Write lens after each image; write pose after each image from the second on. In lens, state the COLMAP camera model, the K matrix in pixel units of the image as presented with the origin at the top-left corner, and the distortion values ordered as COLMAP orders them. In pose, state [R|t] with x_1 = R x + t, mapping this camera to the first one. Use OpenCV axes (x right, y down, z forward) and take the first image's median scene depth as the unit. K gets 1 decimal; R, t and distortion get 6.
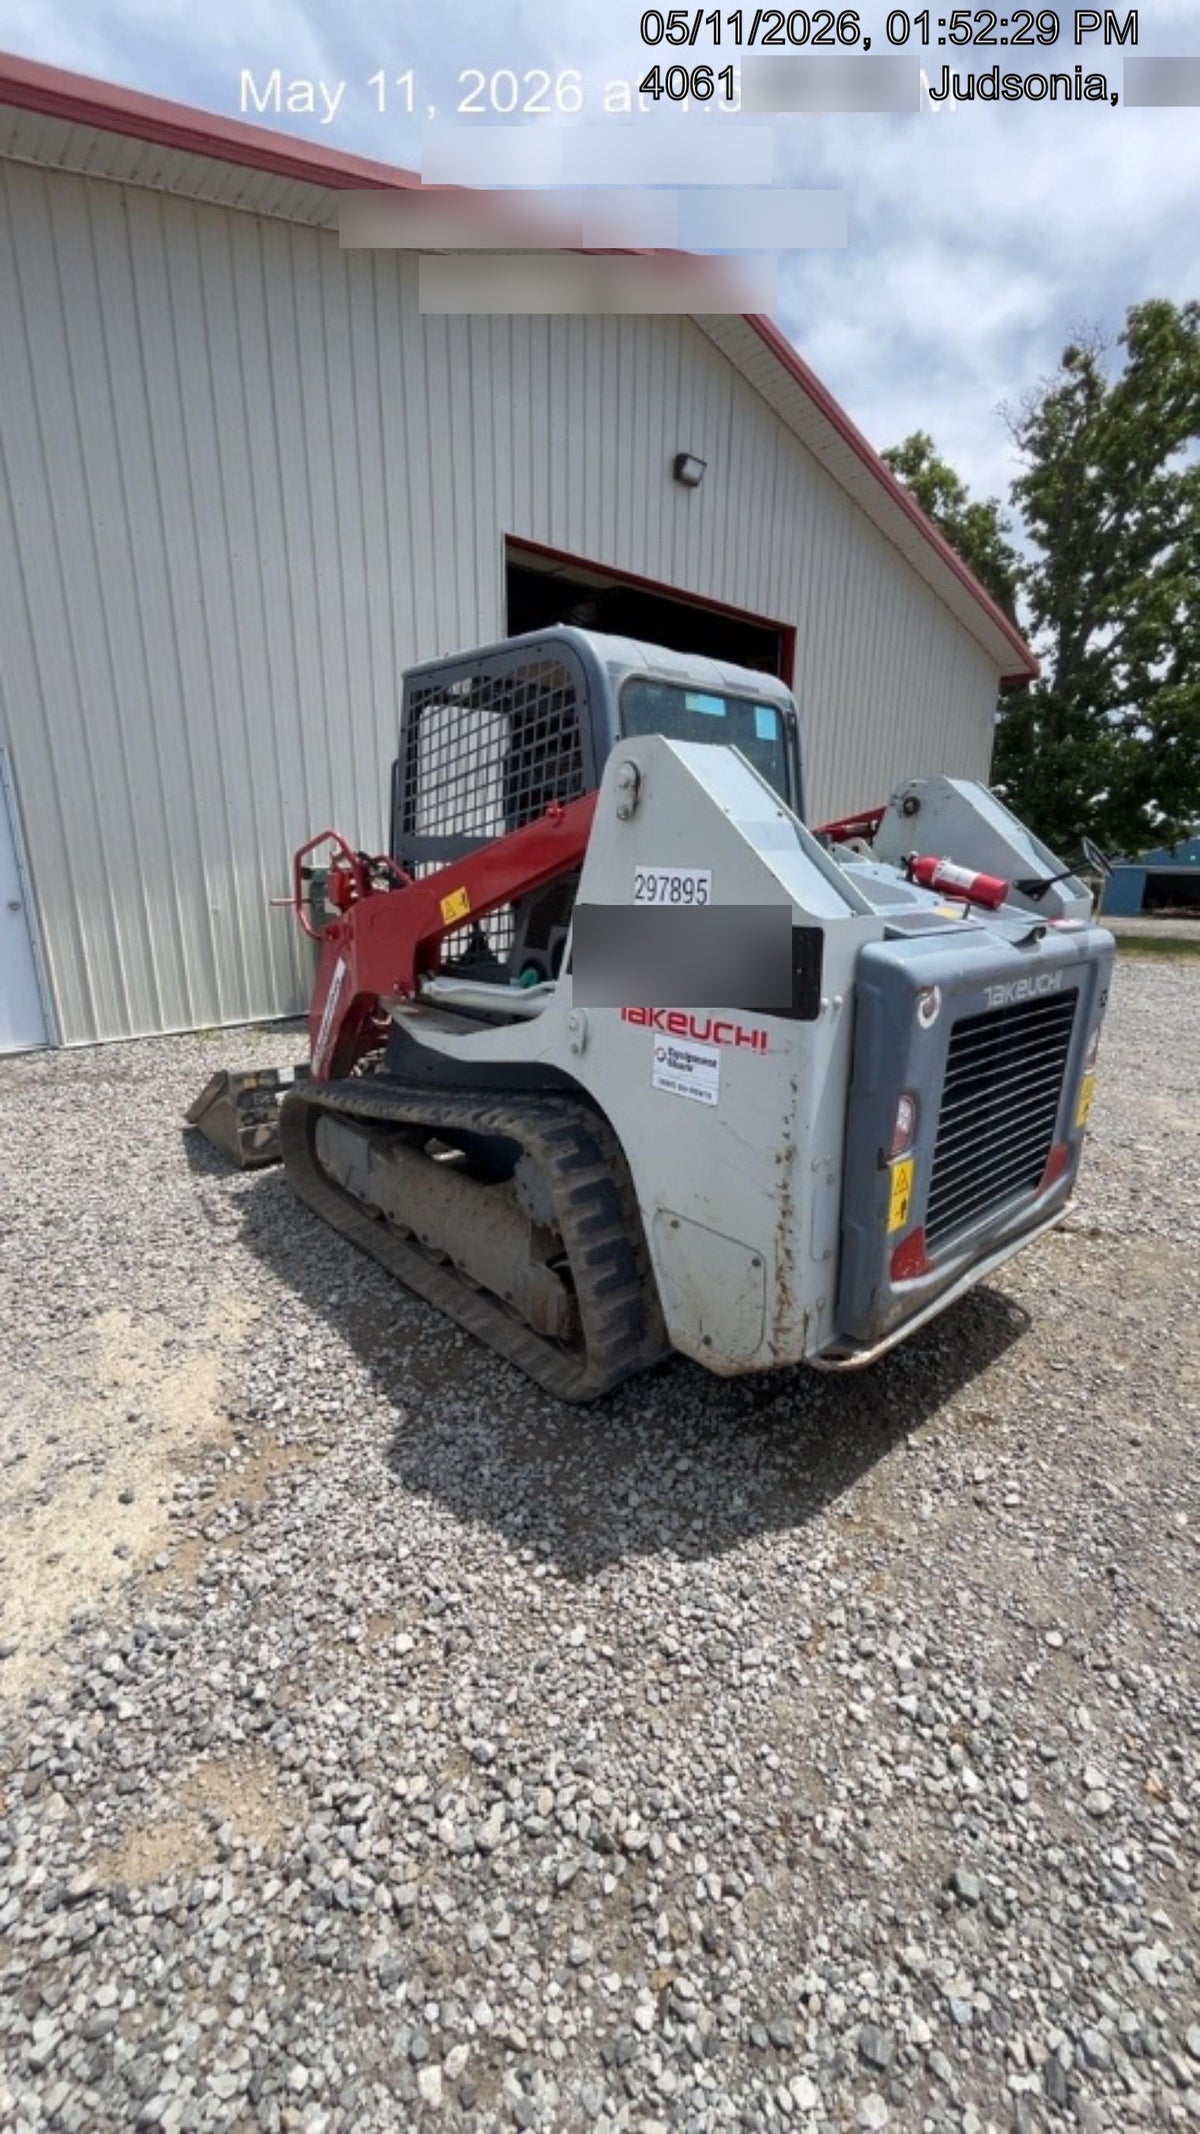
lens RADIAL K [[828.0, 0, 600.8], [0, 828.0, 1058.8], [0, 0, 1]] dist [-0.001976, -0.000187]
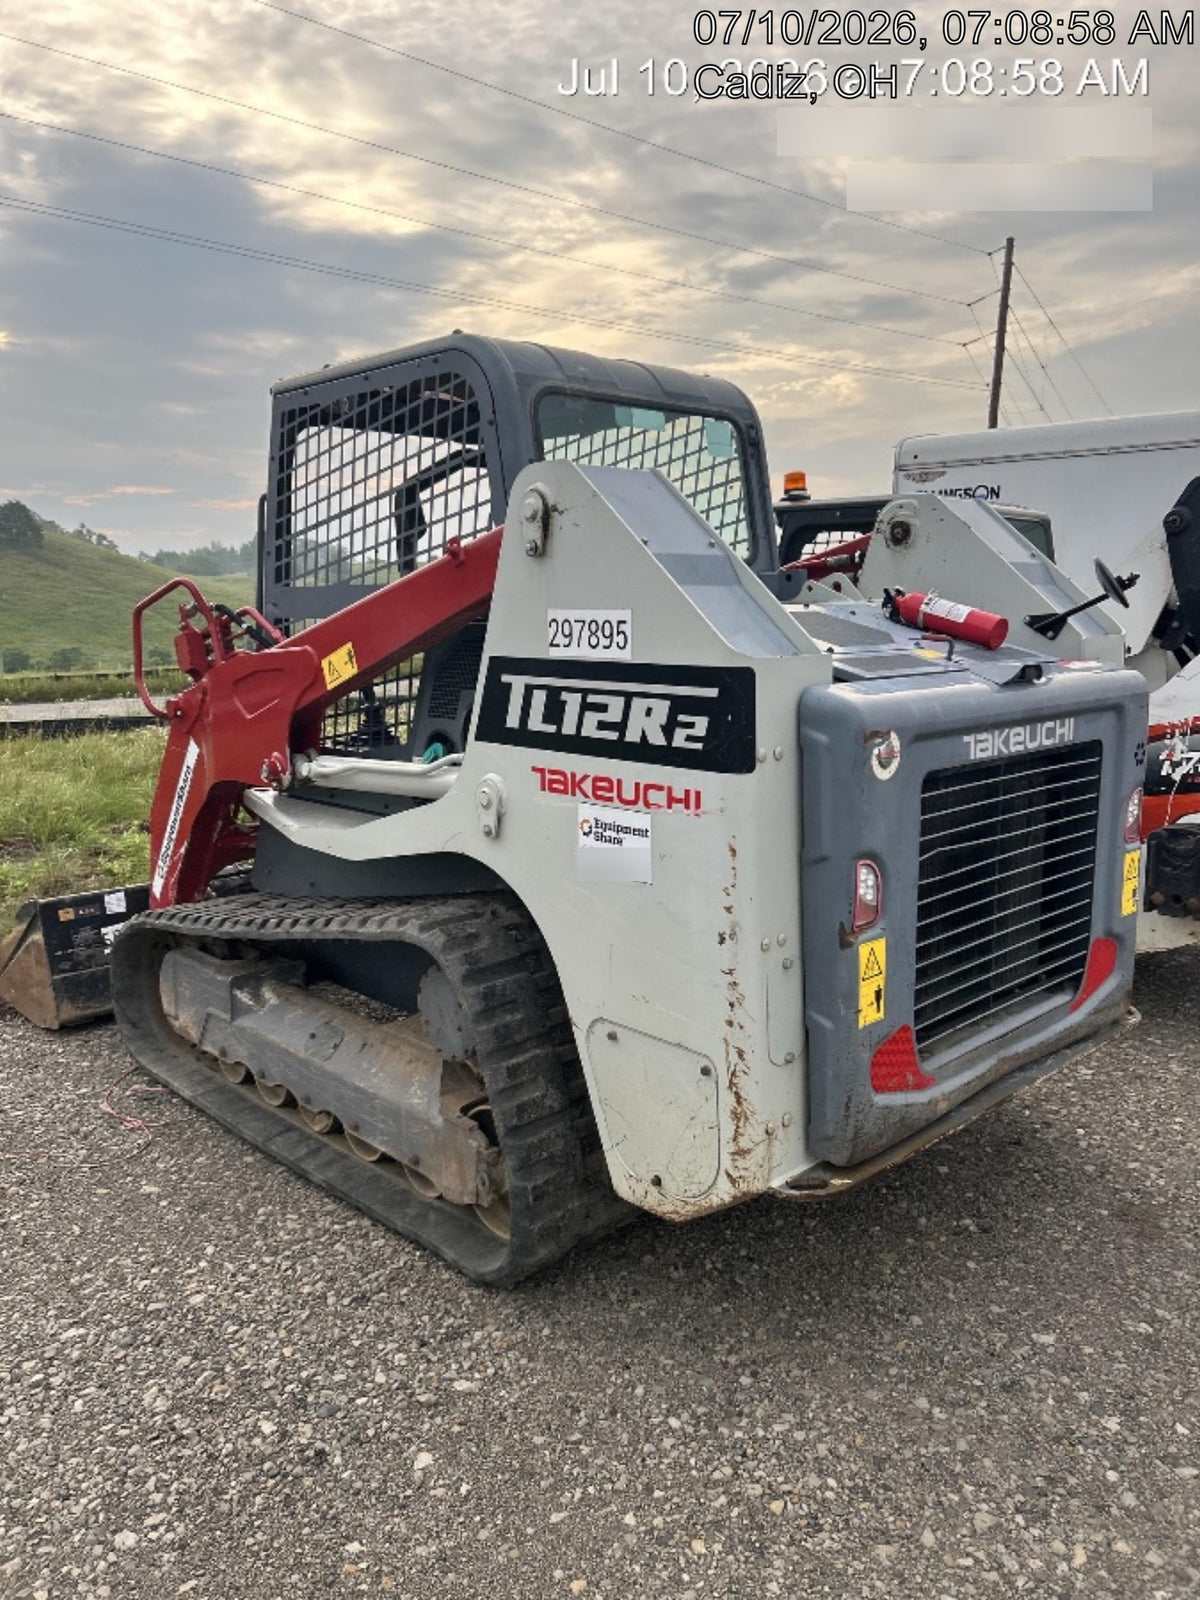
lens RADIAL K [[1194.3, 0, 577.1], [0, 1194.3, 788.1], [0, 0, 1]] dist [0.090880, -0.000773]
pose [[0.999430, -0.030971, 0.013439, 0.044818], [0.032148, 0.994605, -0.098631, 0.069217], [-0.010312, 0.099007, 0.995033, -0.200463]]
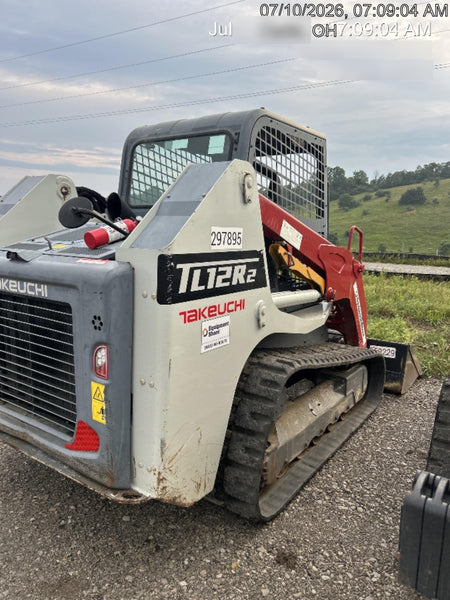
lens RADIAL K [[451.1, 0, 225.0], [0, 451.1, 300.0], [0, 0, 1]] dist [0.072097, -0.000367]
pose [[-0.217386, -0.173530, 0.960537, -0.810361], [0.231838, 0.946730, 0.223505, -0.264805], [-0.948153, 0.271275, -0.165574, 1.052691]]
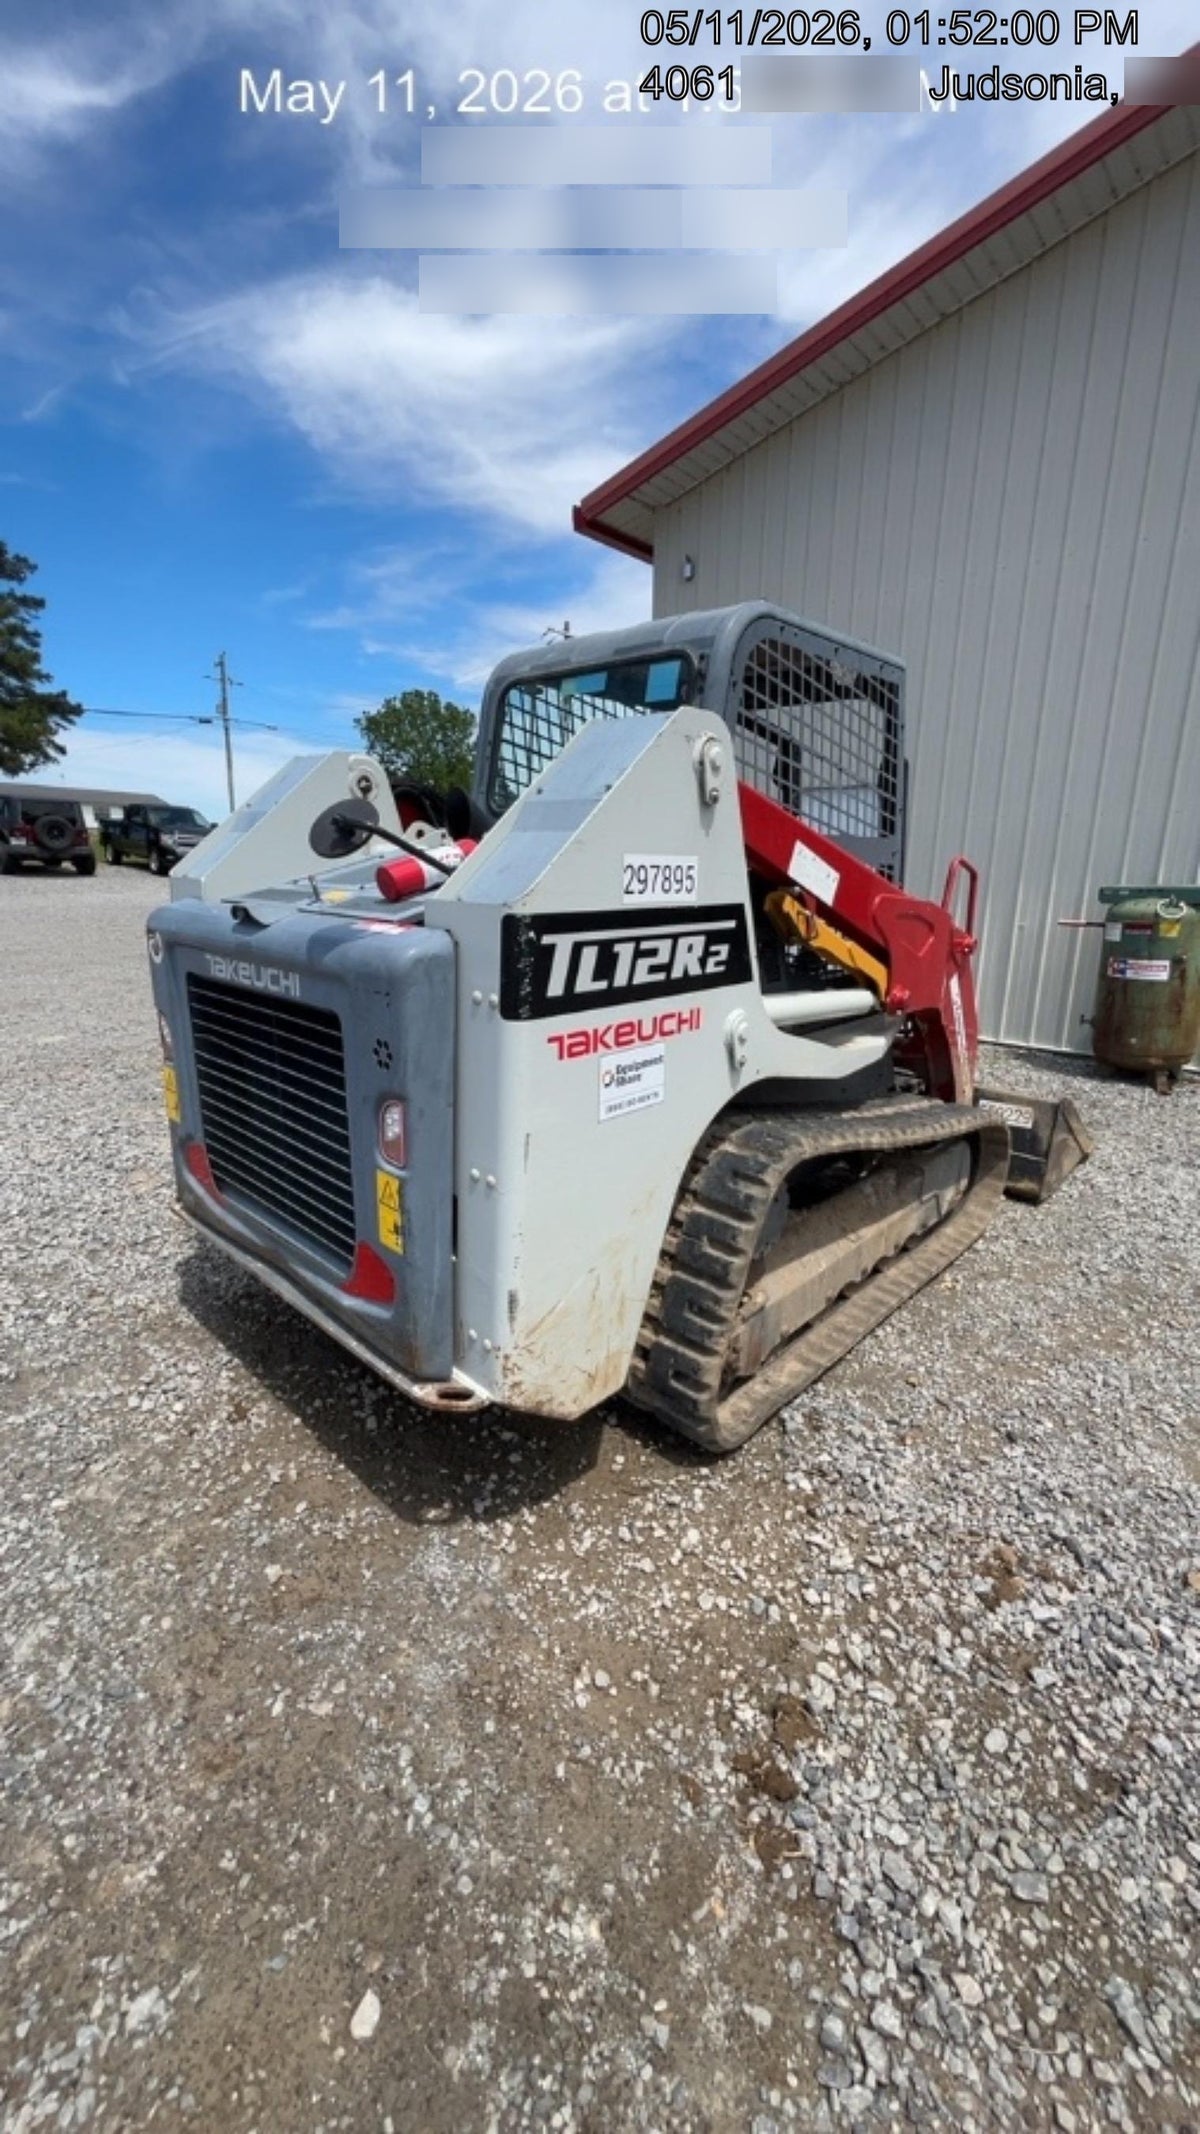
lens RADIAL K [[828.0, 0, 600.8], [0, 828.0, 1058.8], [0, 0, 1]] dist [-0.001976, -0.000187]
pose [[-0.081328, -0.255218, 0.963457, -0.704330], [0.240957, 0.932950, 0.267477, -0.241975], [-0.967122, 0.253905, -0.014379, 0.972912]]
